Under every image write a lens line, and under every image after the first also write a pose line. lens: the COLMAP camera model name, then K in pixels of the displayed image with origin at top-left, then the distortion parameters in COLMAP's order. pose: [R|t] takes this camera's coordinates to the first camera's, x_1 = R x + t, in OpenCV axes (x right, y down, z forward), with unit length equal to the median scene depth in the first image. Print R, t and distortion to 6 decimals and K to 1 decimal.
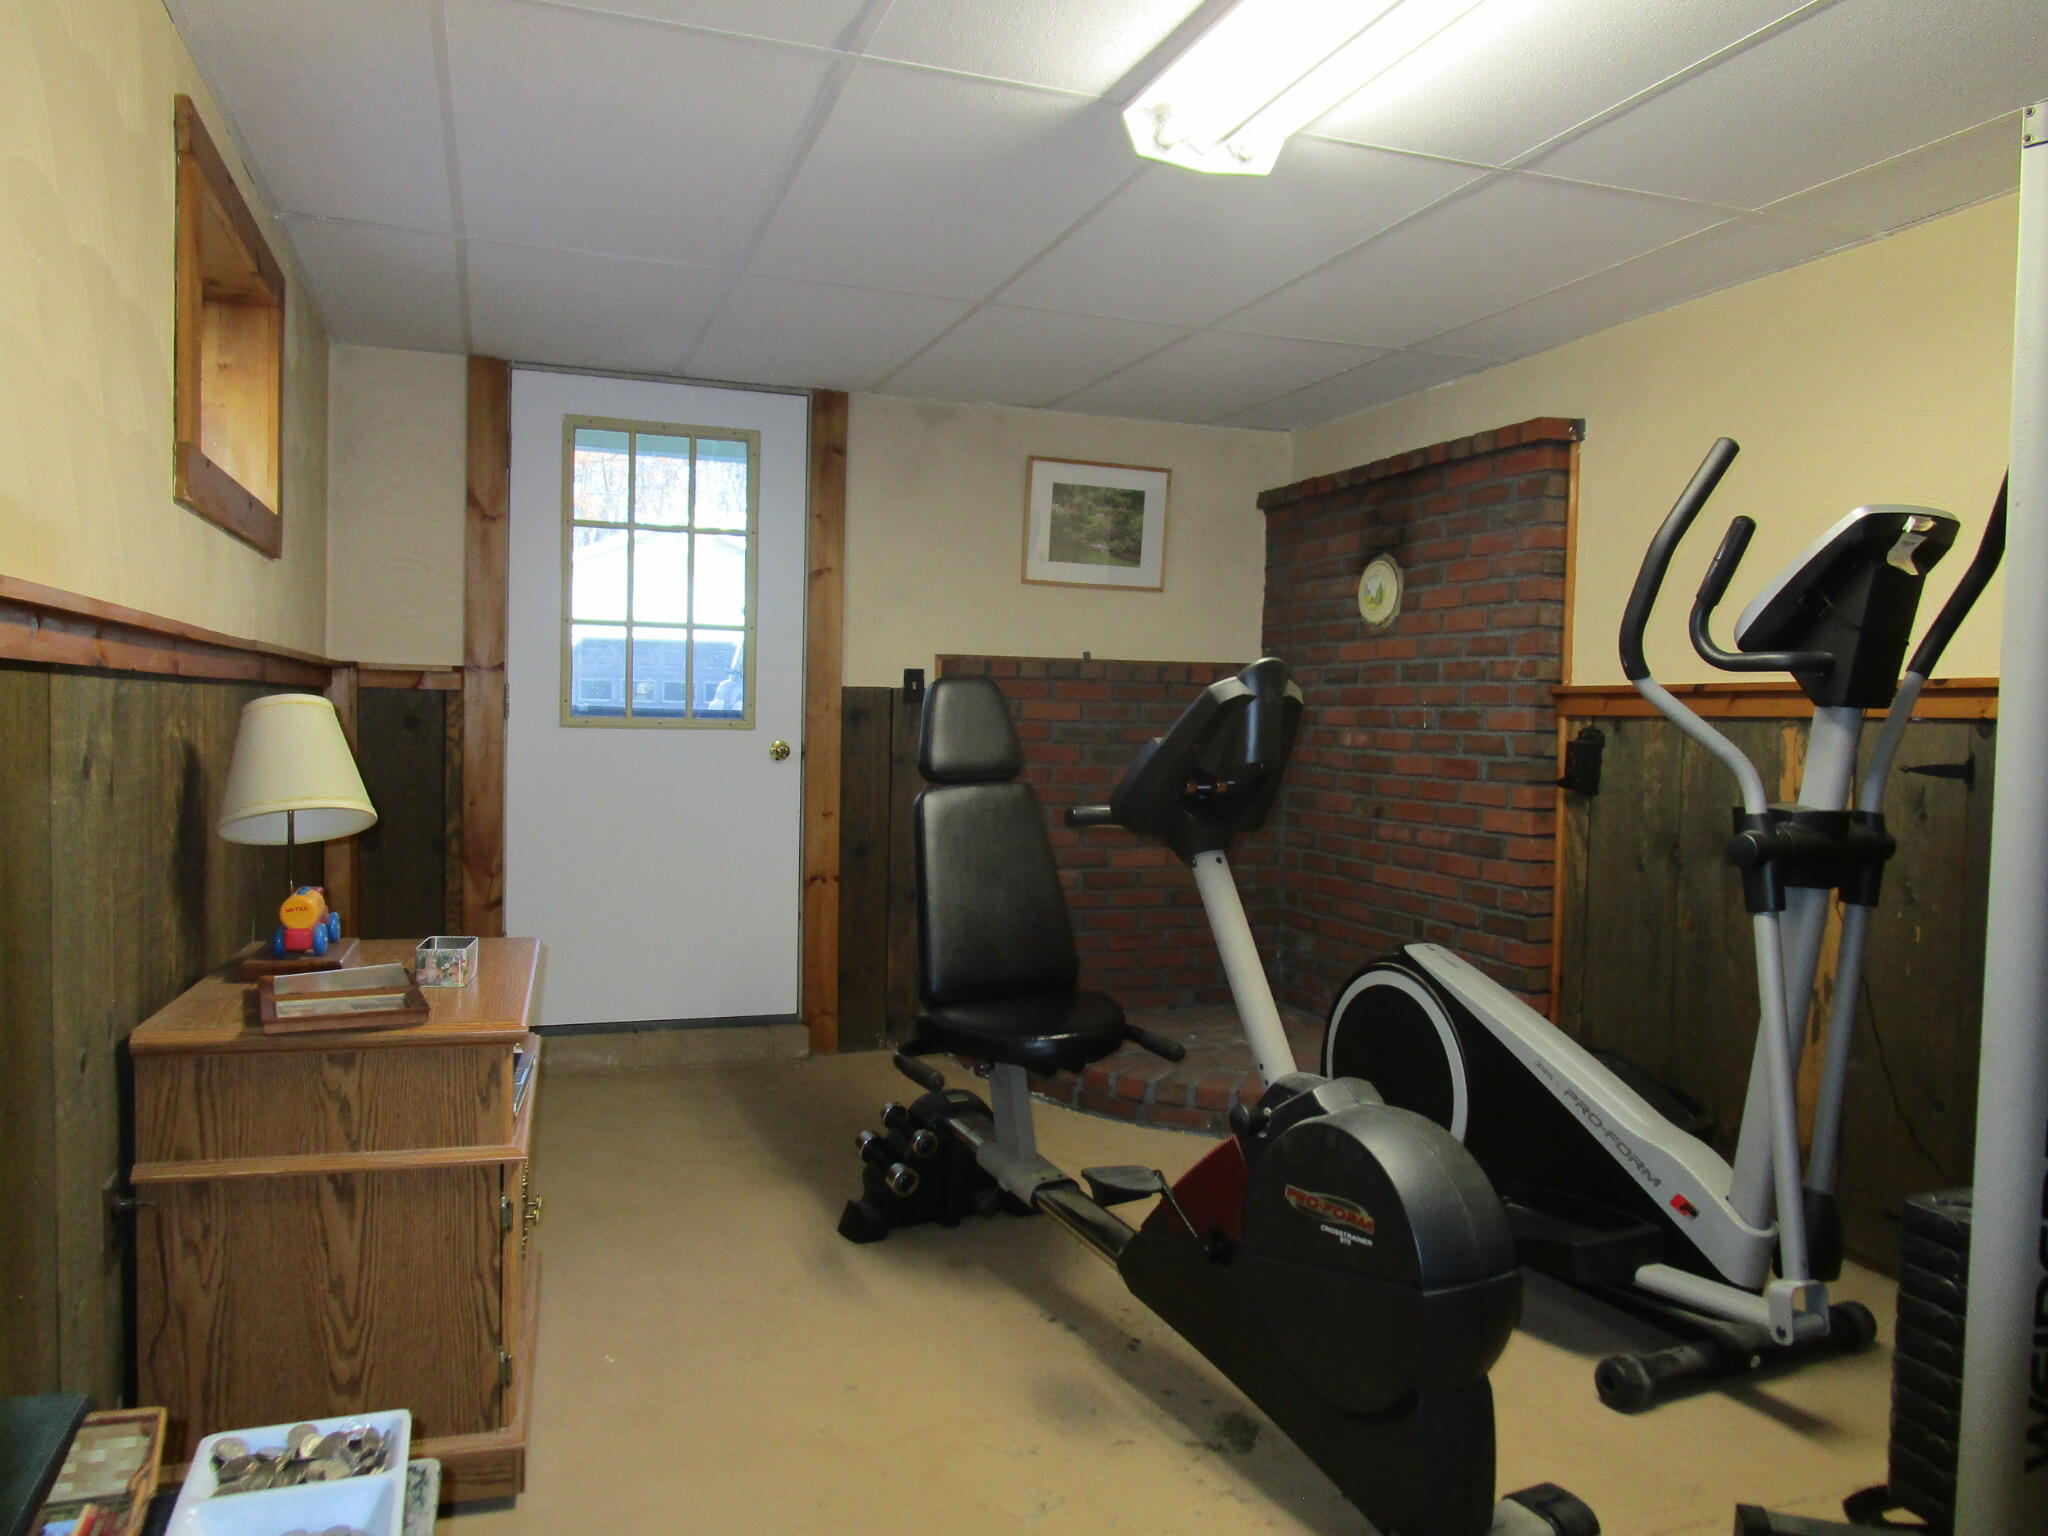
lens RADIAL K [[1456.3, 0, 1024.0], [0, 1456.3, 768.0], [0, 0, 1]] dist [-0.032488, 0.009983]
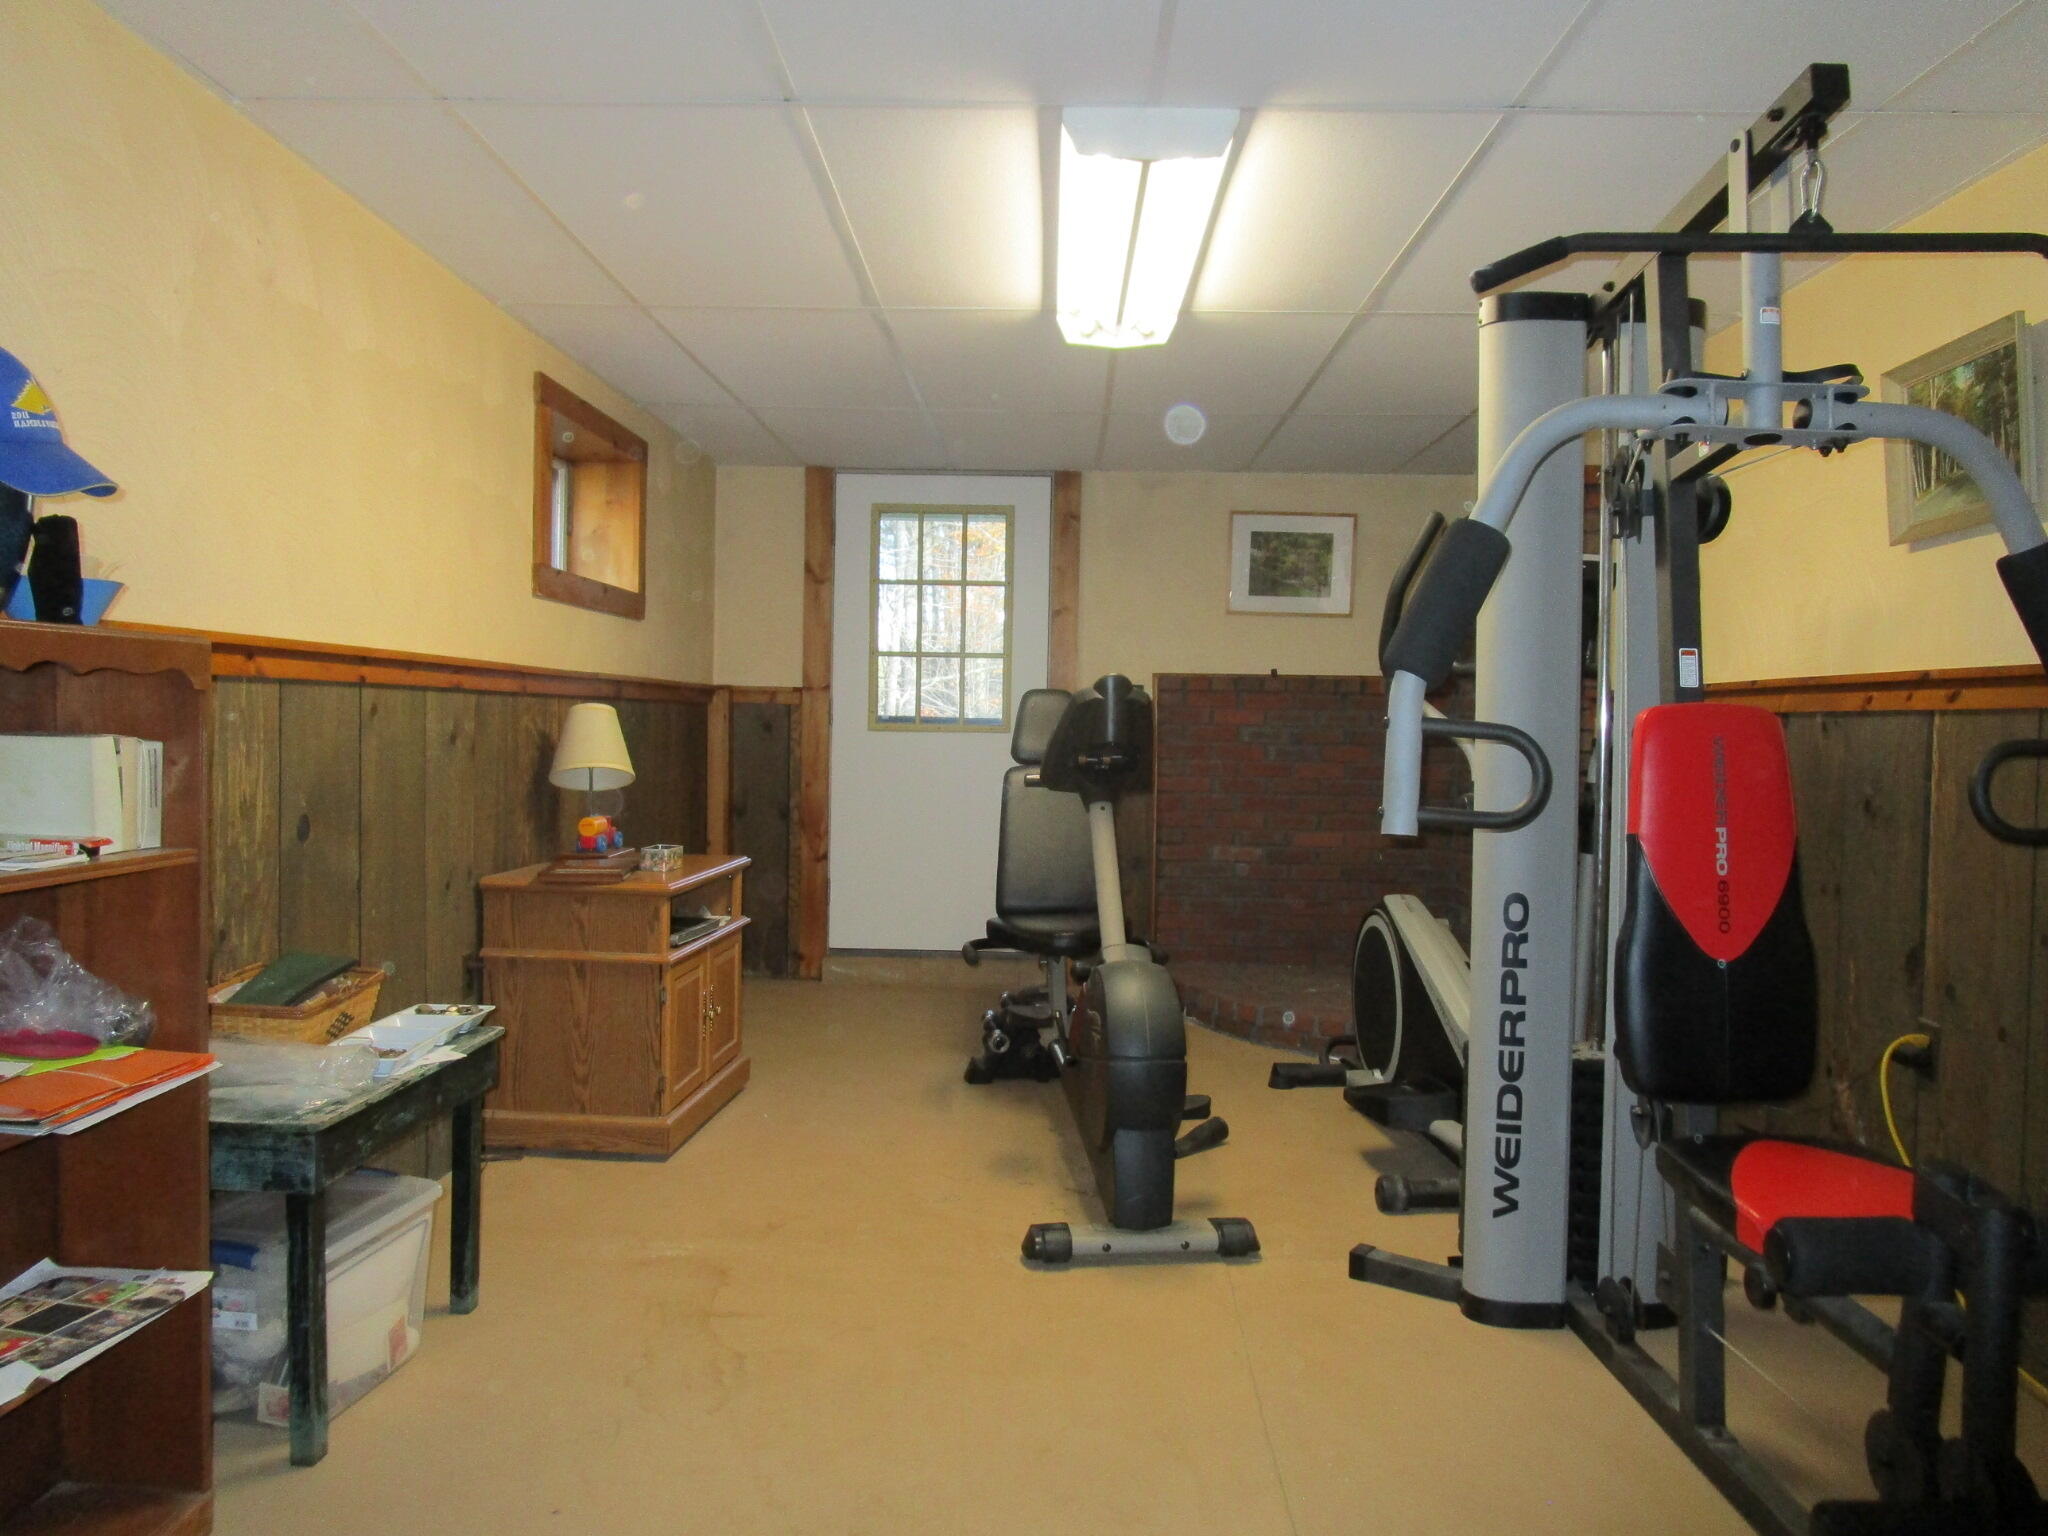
lens RADIAL K [[1456.3, 0, 1024.0], [0, 1456.3, 768.0], [0, 0, 1]] dist [-0.032488, 0.009983]
pose [[0.931830, 0.005991, -0.362846, 0.325689], [-0.011104, 0.999866, -0.012006, 0.022329], [0.362725, 0.015217, 0.931772, -0.234512]]
